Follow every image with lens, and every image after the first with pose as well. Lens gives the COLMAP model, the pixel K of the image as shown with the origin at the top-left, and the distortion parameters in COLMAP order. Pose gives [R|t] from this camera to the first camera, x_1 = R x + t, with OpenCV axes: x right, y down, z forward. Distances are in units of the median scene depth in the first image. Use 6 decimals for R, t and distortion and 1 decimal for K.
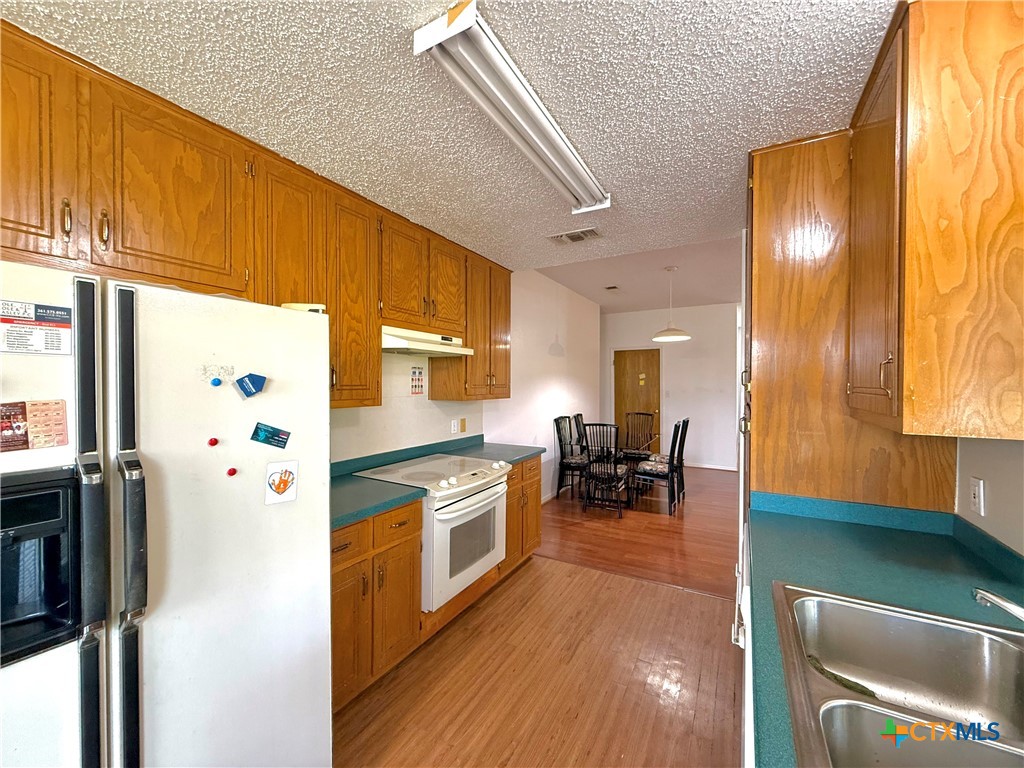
lens RADIAL K [[406.6, 0, 511.7], [0, 406.6, 386.5], [0, 0, 1]] dist [0.001324, -0.000660]
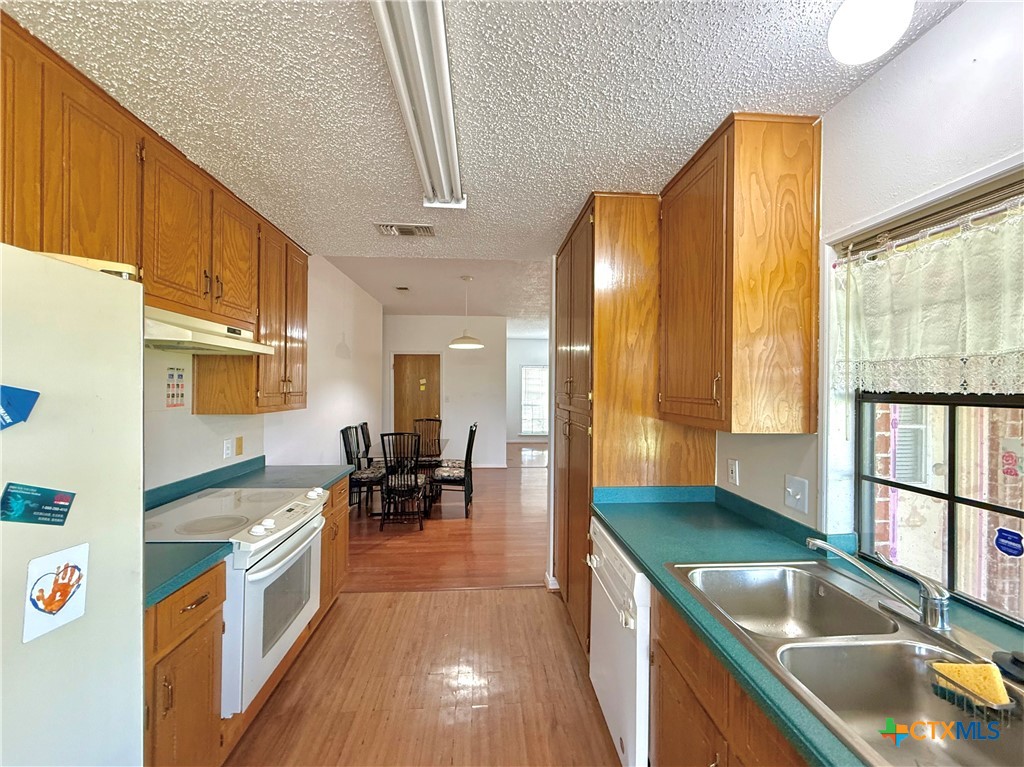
lens RADIAL K [[417.6, 0, 511.5], [0, 417.6, 385.8], [0, 0, 1]] dist [0.000336, -0.000136]
pose [[0.833604, 0.005902, 0.552331, -0.159226], [-0.000216, 0.999946, -0.010359, -0.010333], [-0.552362, 0.008516, 0.833561, 0.093341]]
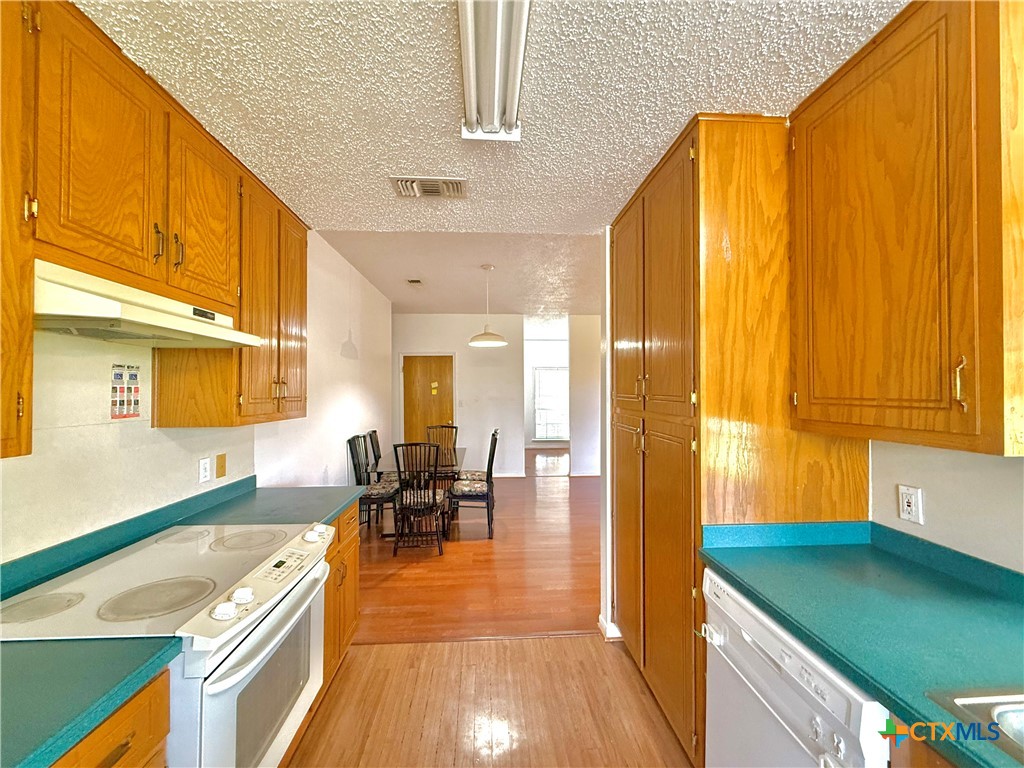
lens RADIAL K [[413.5, 0, 510.6], [0, 413.5, 386.2], [0, 0, 1]] dist [0.000519, -0.000167]
pose [[0.838213, 0.001990, 0.545340, -0.118724], [0.009871, 0.999774, -0.018821, -0.007007], [-0.545254, 0.021159, 0.838004, 0.321885]]
